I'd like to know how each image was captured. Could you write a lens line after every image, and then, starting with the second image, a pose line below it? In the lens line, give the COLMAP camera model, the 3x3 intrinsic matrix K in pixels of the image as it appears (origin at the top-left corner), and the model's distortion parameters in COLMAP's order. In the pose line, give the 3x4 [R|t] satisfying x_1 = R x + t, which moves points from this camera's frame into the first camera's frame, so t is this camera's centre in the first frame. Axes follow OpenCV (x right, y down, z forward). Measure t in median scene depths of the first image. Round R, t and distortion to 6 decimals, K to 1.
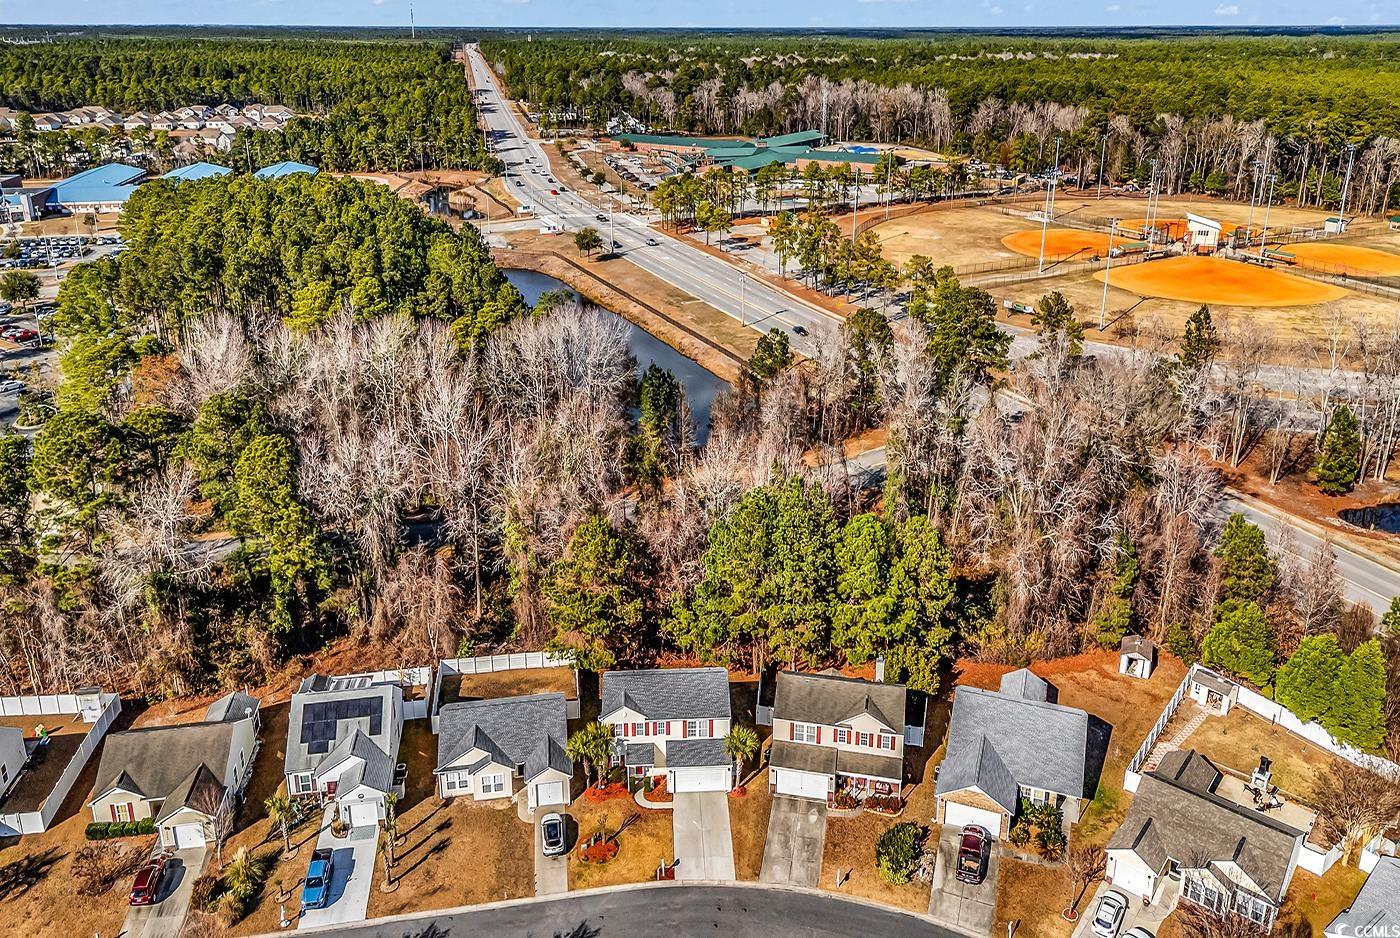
lens RADIAL K [[982.6, 0, 714.9], [0, 982.6, 471.9], [0, 0, 1]] dist [0.067319, -0.028016]
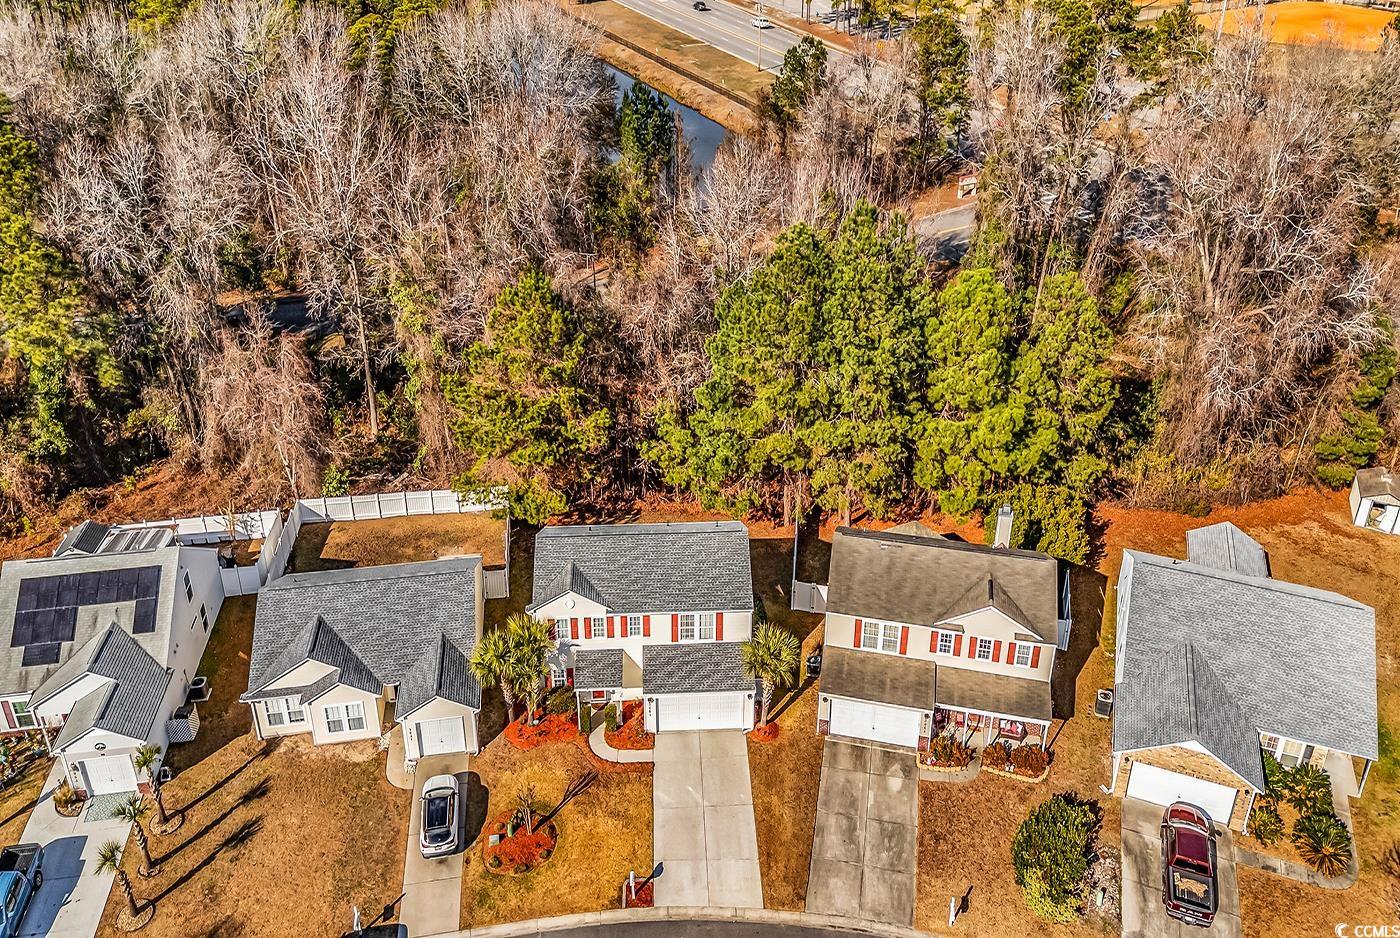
lens RADIAL K [[982.6, 0, 704.3], [0, 982.6, 477.8], [0, 0, 1]] dist [0.067319, -0.028016]
pose [[0.999882, 0.007488, -0.013423, -0.005053], [-0.004789, 0.981608, 0.190848, 0.054038], [0.014605, -0.190761, 0.981528, 0.391609]]
